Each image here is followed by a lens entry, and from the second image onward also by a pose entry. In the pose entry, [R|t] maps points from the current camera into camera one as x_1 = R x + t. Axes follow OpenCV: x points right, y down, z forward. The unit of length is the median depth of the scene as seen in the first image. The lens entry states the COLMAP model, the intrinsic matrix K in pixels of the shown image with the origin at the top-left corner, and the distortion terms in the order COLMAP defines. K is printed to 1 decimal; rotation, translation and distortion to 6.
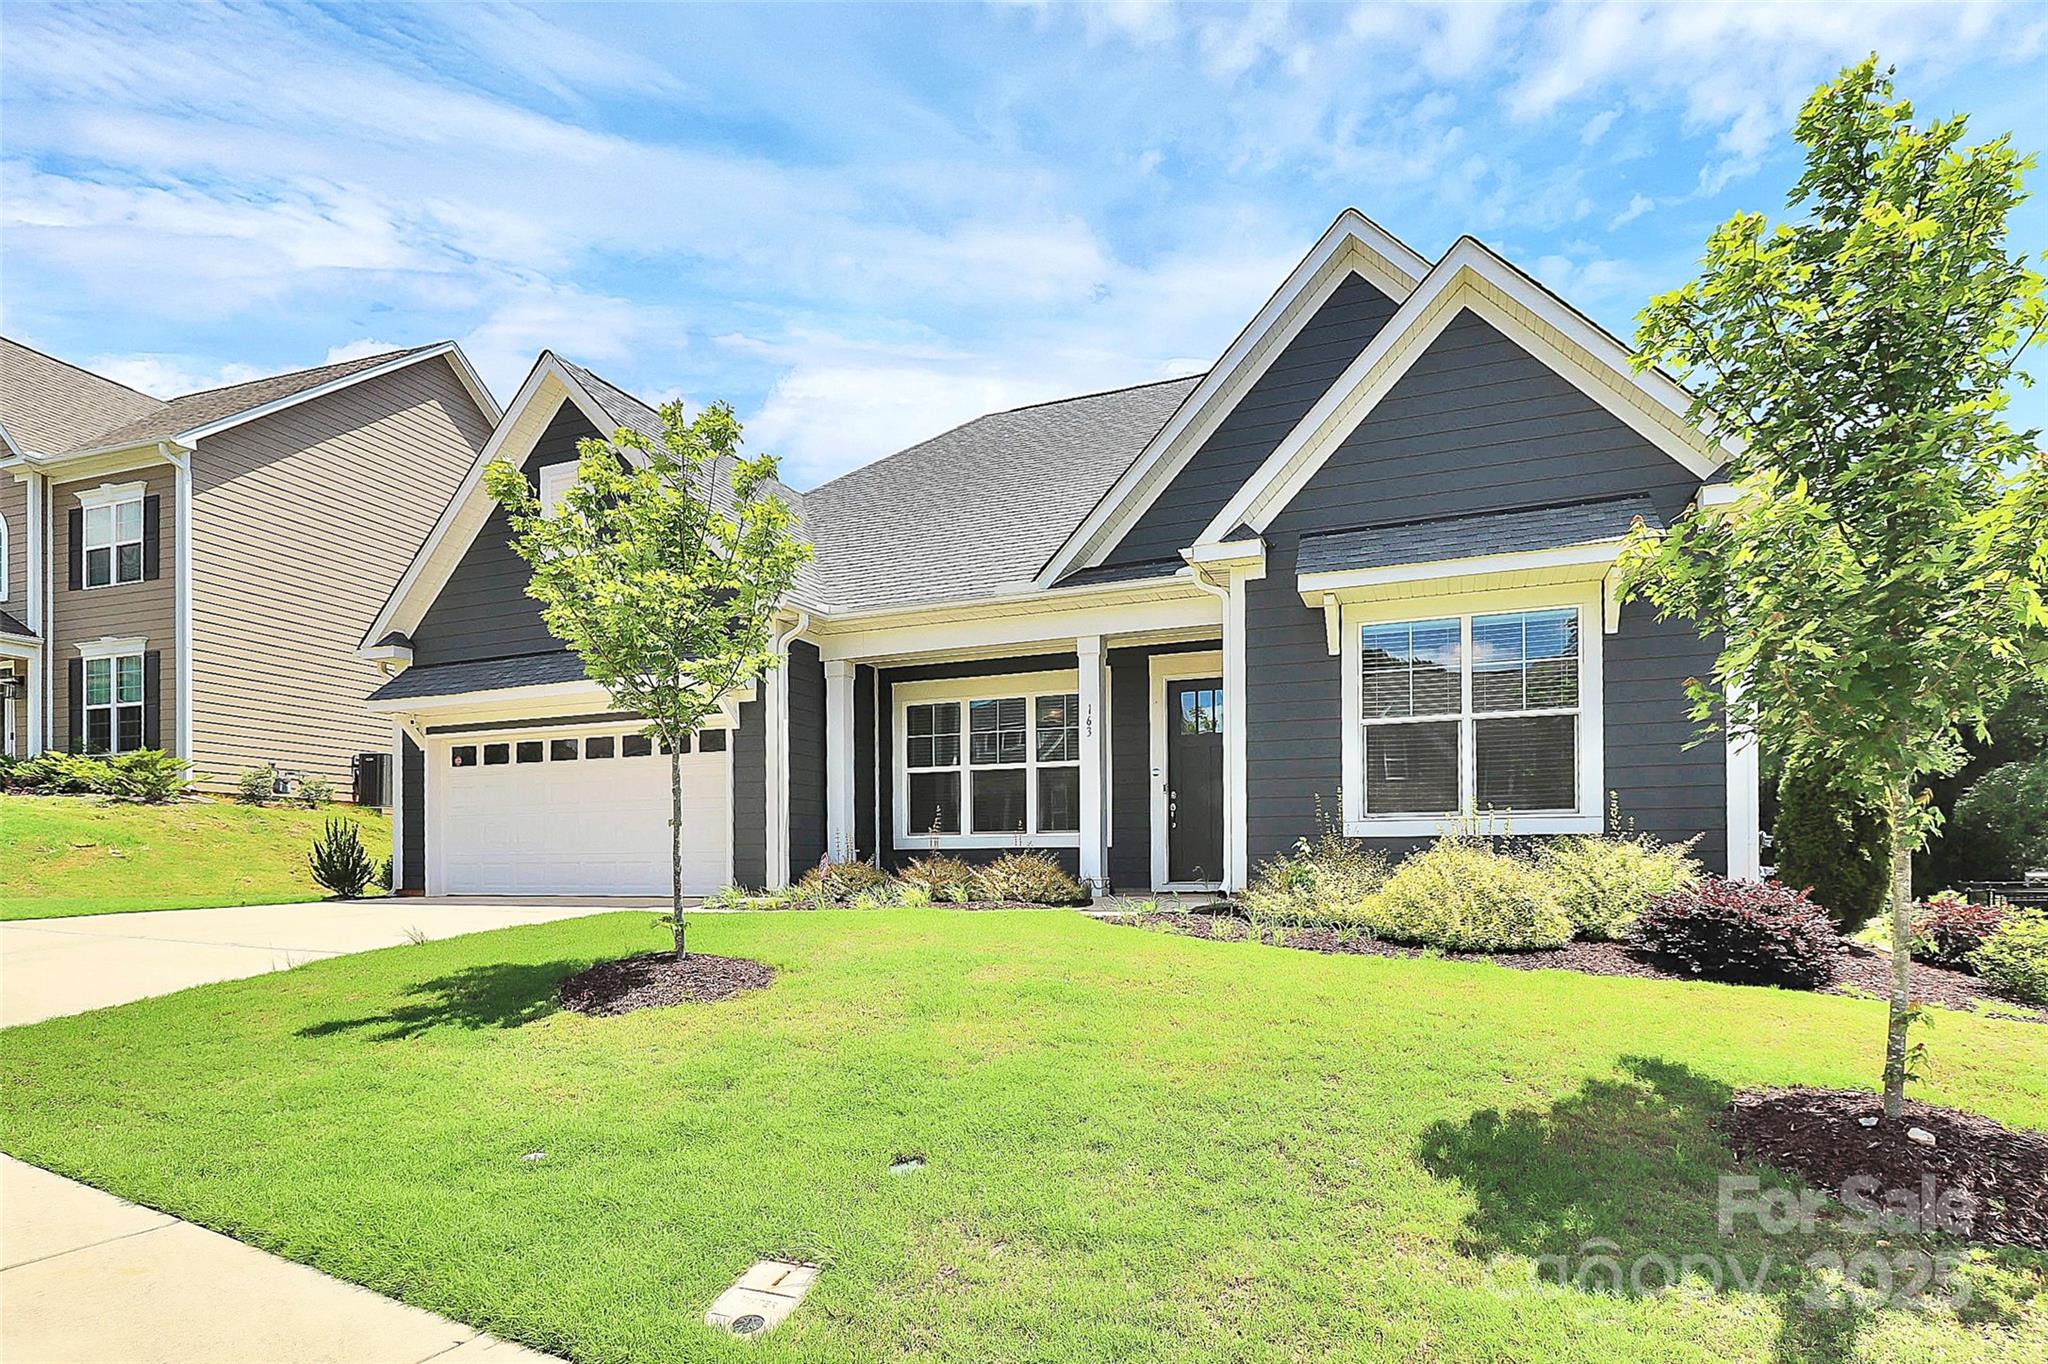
lens RADIAL K [[977.0, 0, 1024.0], [0, 977.0, 682.0], [0, 0, 1]] dist [-0.003708, -0.000574]
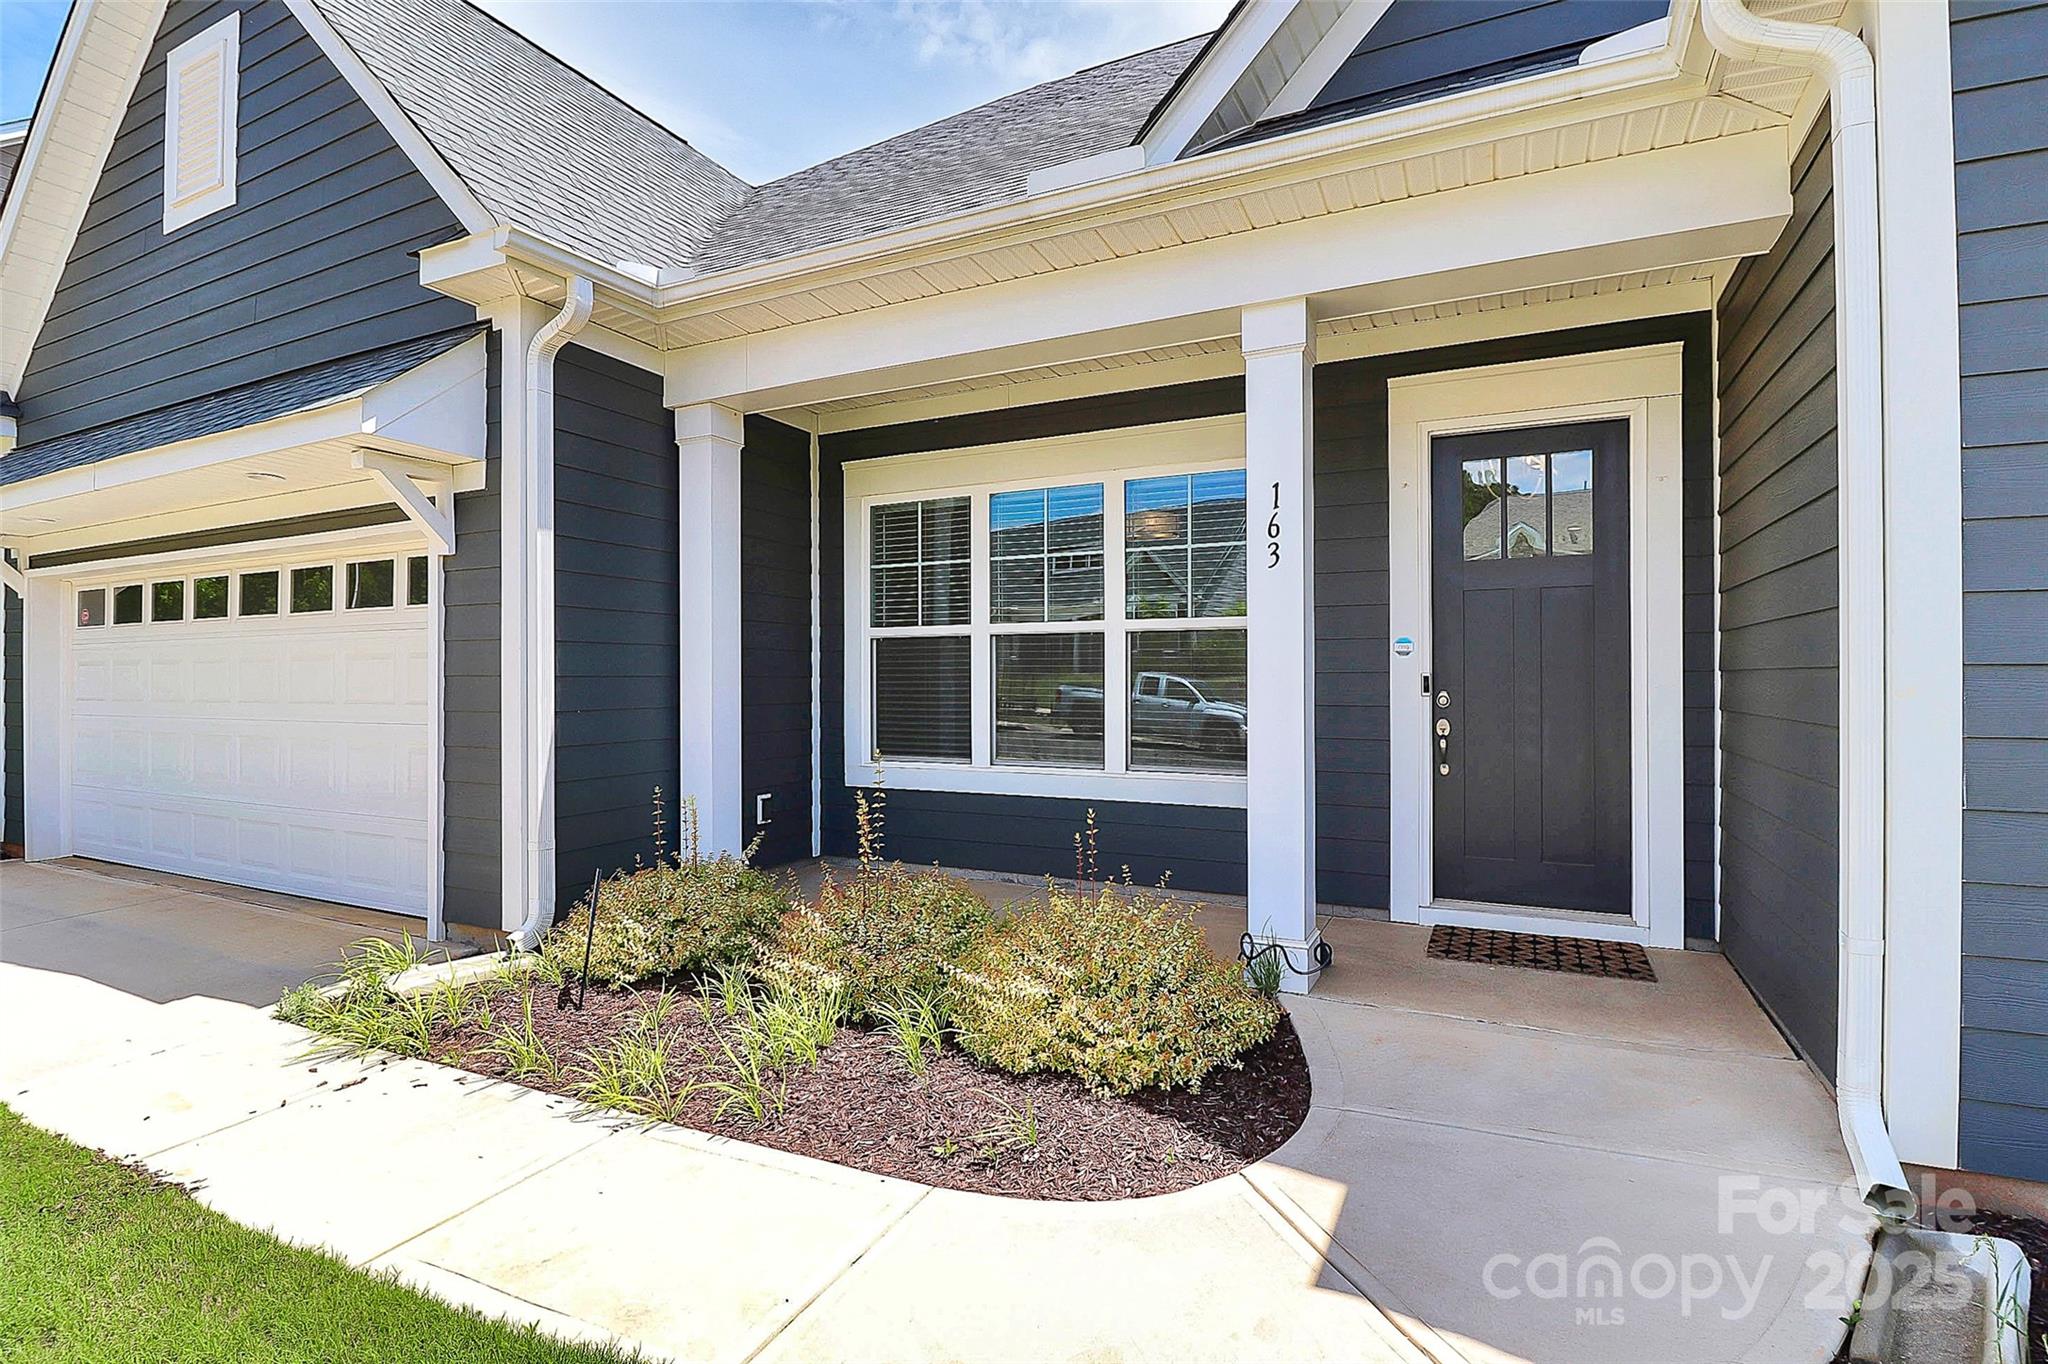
lens RADIAL K [[977.0, 0, 1024.0], [0, 977.0, 682.0], [0, 0, 1]] dist [-0.003708, -0.000574]
pose [[0.997579, 0.001474, -0.069530, -0.003669], [0.011051, 0.983712, 0.179410, 0.025117], [0.068662, -0.179744, 0.981314, 0.510048]]
